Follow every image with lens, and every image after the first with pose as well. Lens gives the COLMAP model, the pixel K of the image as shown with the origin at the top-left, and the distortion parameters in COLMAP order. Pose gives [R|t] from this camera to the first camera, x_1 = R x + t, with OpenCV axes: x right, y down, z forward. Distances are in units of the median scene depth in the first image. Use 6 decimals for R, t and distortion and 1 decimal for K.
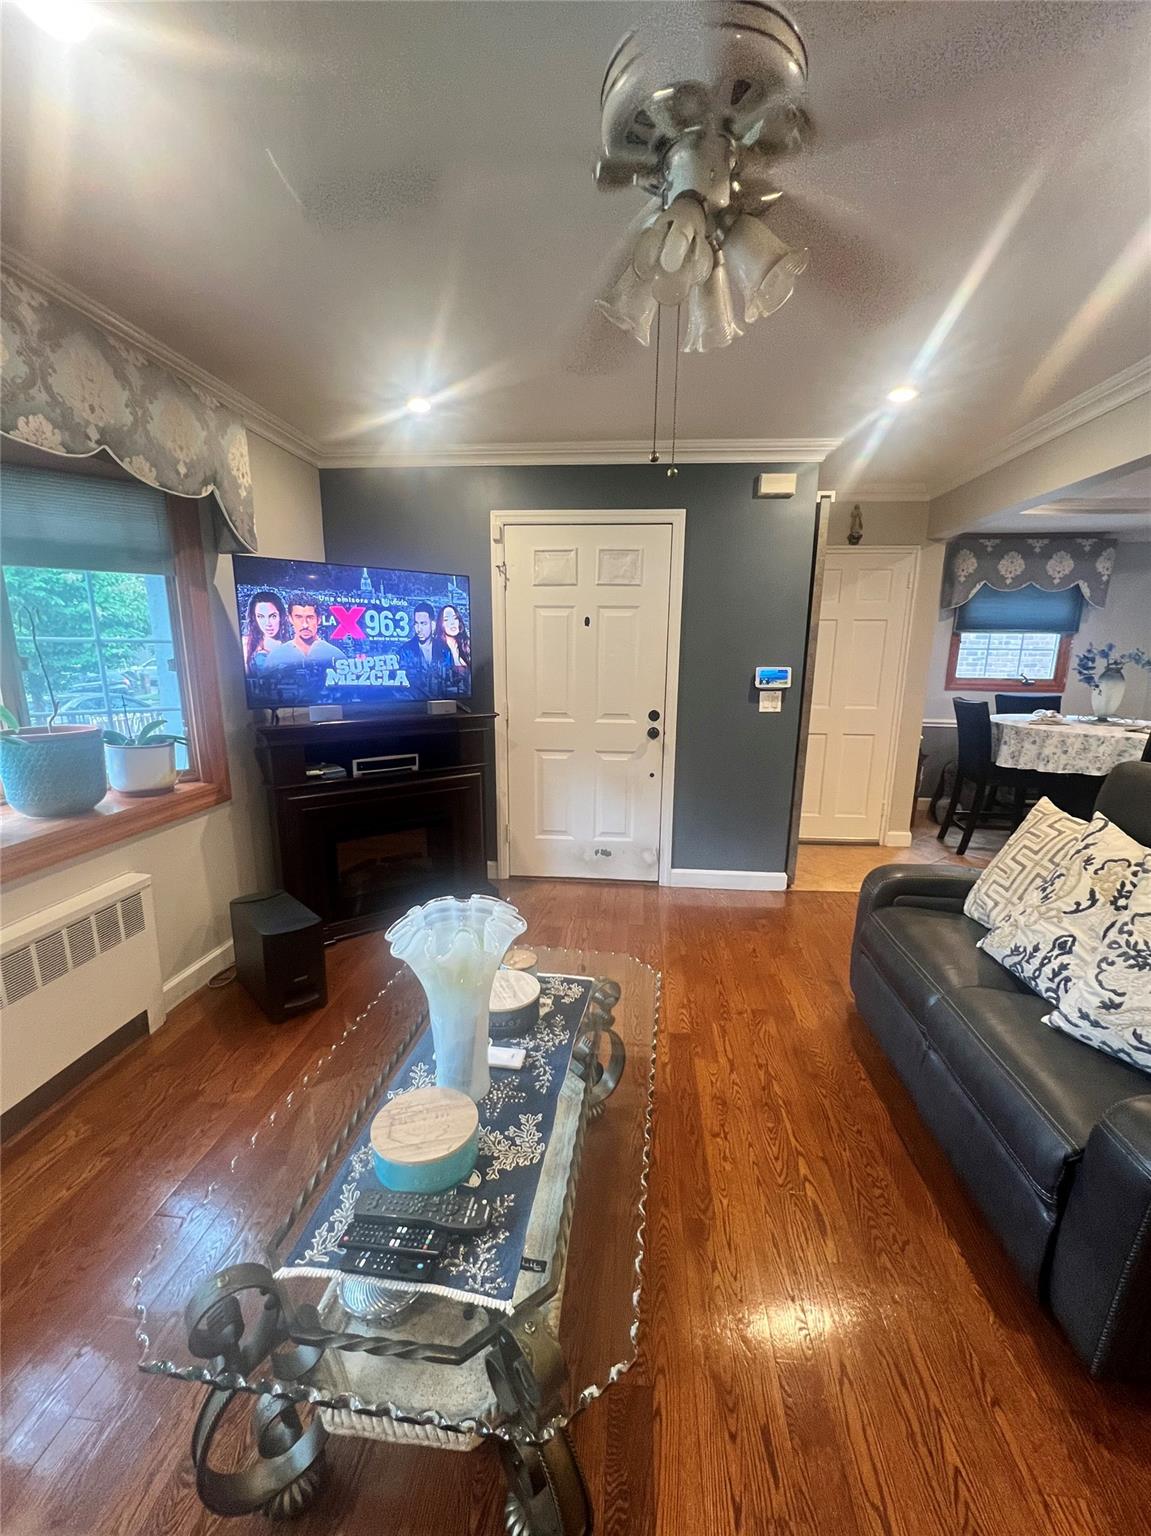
lens RADIAL K [[644.5, 0, 524.3], [0, 644.5, 805.7], [0, 0, 1]] dist [-0.007103, 0.002468]
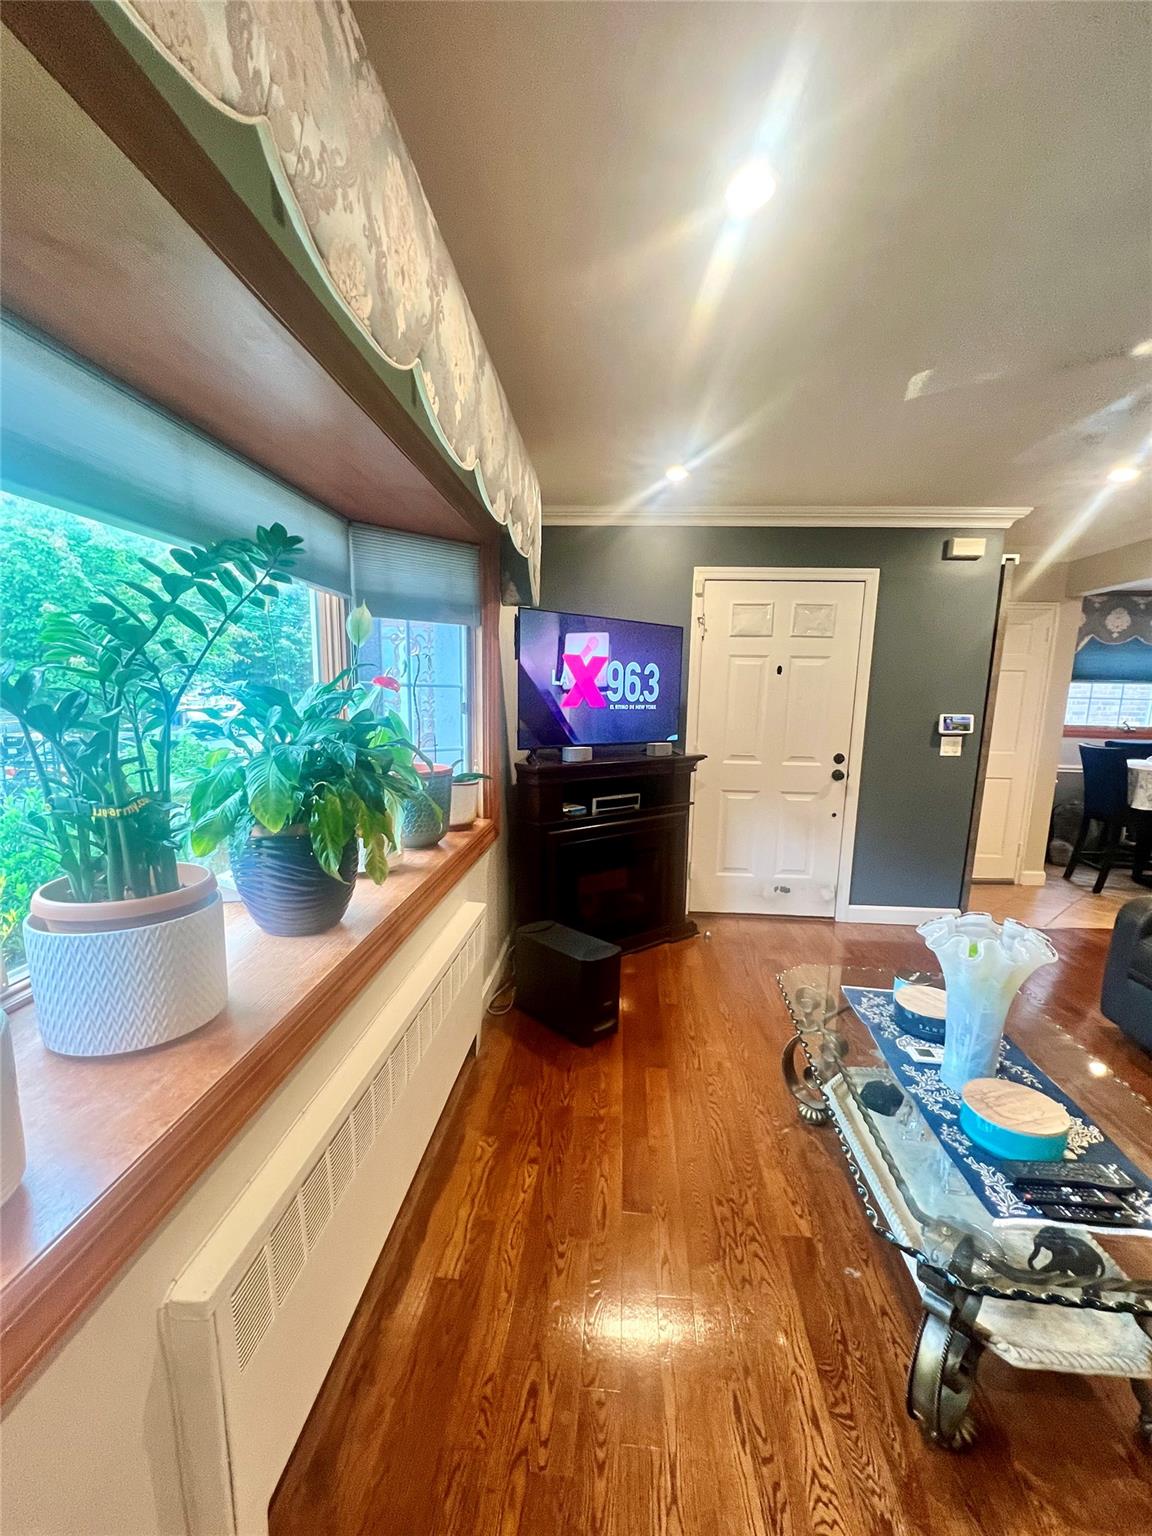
lens RADIAL K [[644.5, 0, 597.8], [0, 644.5, 815.4], [0, 0, 1]] dist [-0.007103, 0.002468]
pose [[0.999721, 0.004240, 0.023224, -0.211105], [-0.003035, 0.998659, -0.051686, 0.008481], [-0.023412, 0.051601, 0.998393, -0.038306]]
